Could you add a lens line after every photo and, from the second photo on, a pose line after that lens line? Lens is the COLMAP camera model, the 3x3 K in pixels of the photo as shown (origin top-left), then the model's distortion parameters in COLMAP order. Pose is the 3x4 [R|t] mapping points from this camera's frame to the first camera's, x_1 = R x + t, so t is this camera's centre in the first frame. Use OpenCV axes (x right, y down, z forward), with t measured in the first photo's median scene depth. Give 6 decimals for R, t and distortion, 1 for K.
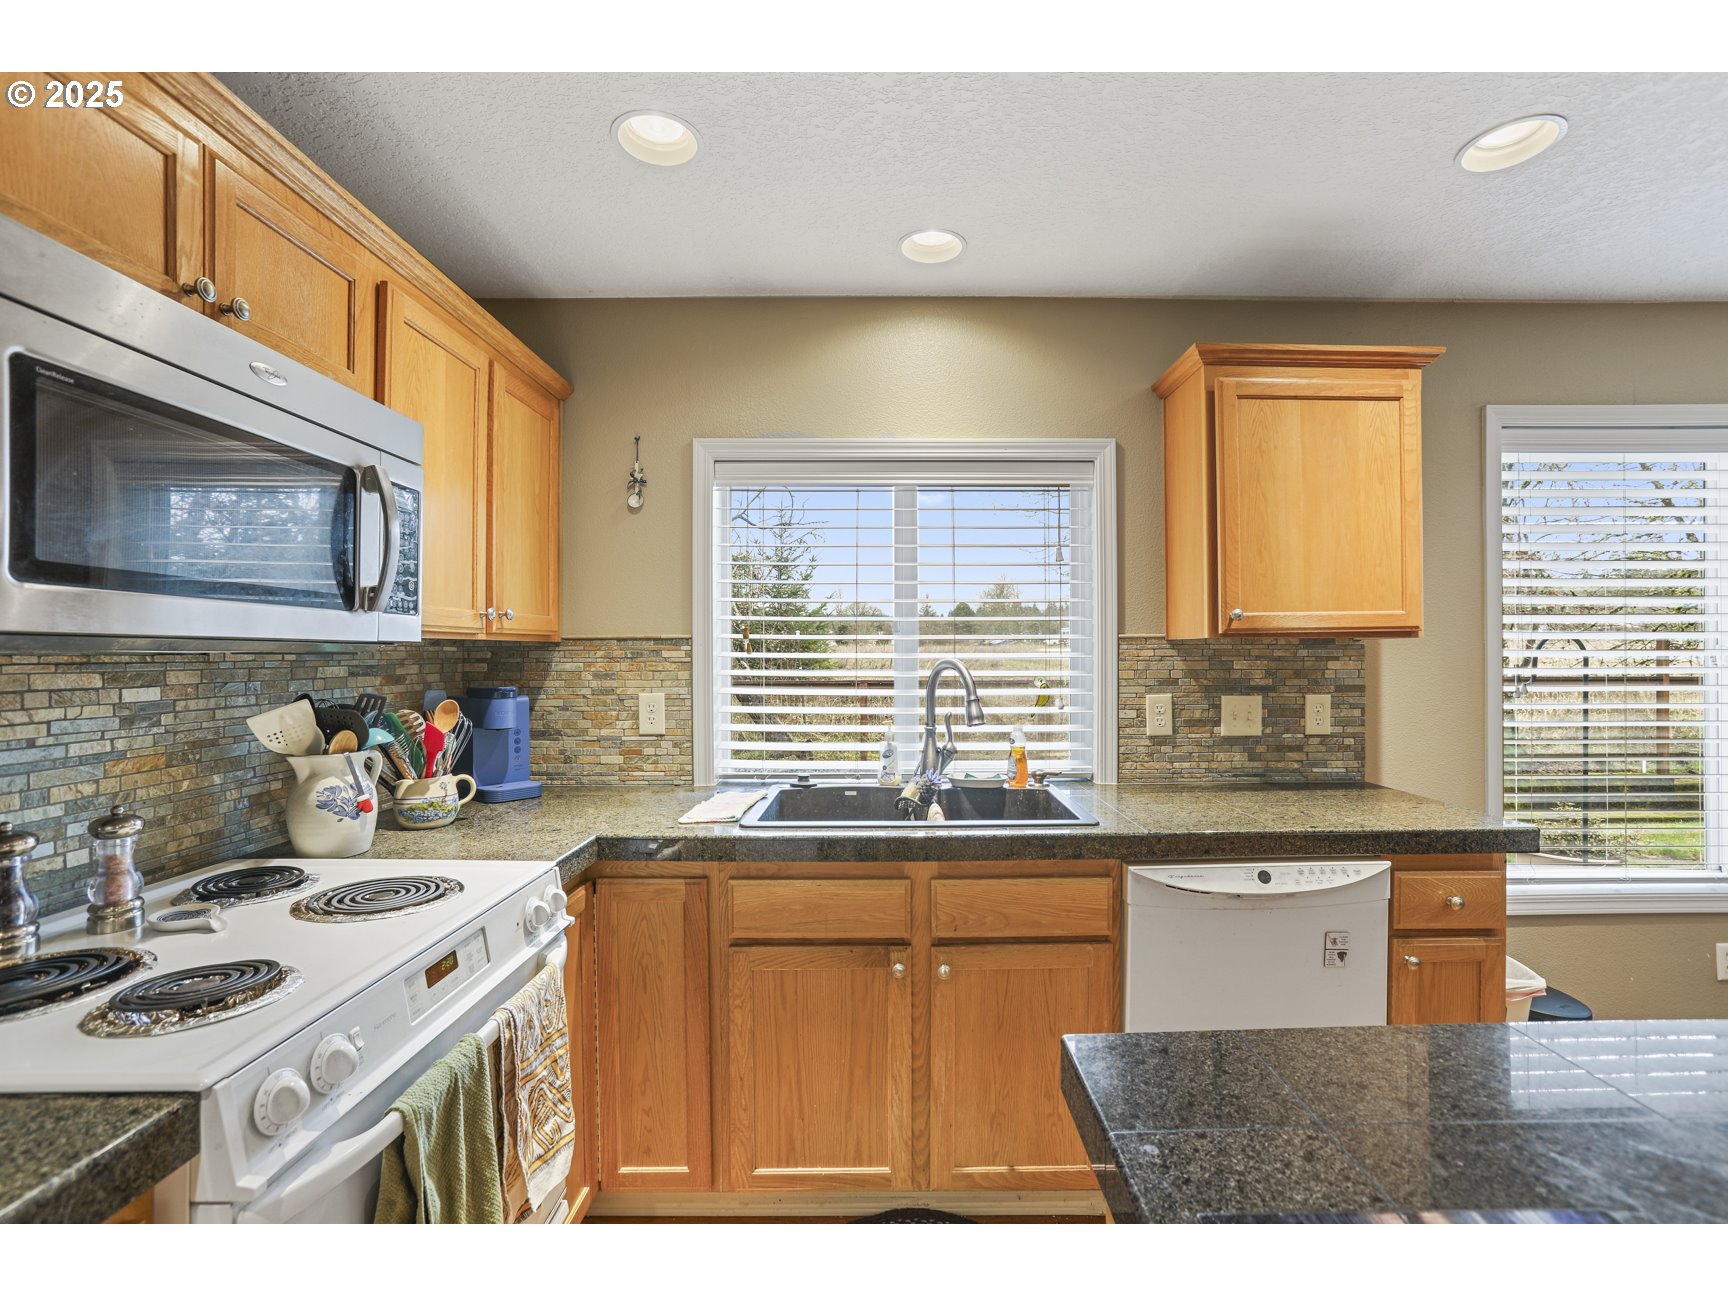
lens RADIAL K [[784.1, 0, 895.9], [0, 784.1, 652.7], [0, 0, 1]] dist [-0.065866, 0.035478]
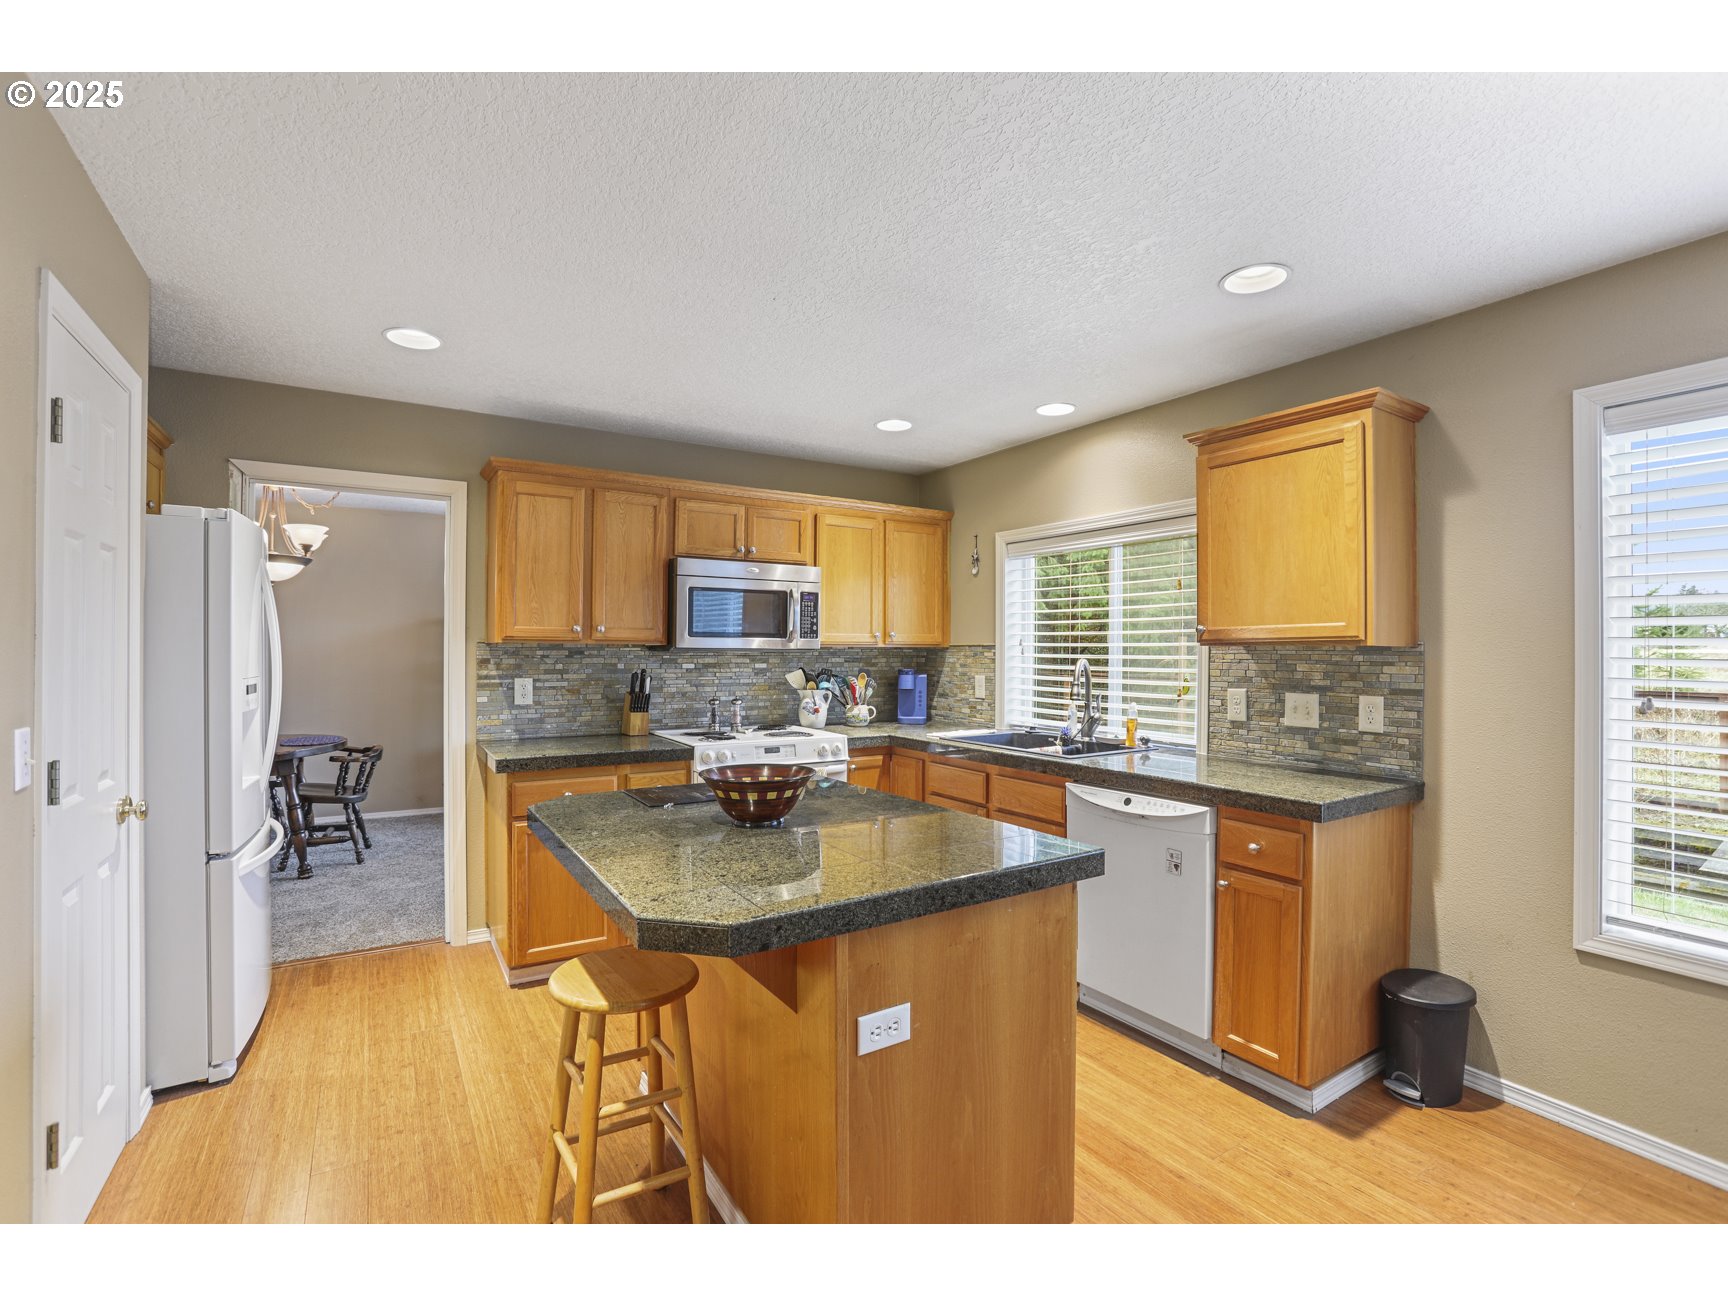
lens RADIAL K [[784.1, 0, 895.9], [0, 784.1, 652.7], [0, 0, 1]] dist [-0.065866, 0.035478]
pose [[0.561404, 0.007603, -0.827507, 1.081952], [-0.006579, 0.999967, 0.004724, -0.008889], [0.827515, 0.002792, 0.561436, -0.189327]]
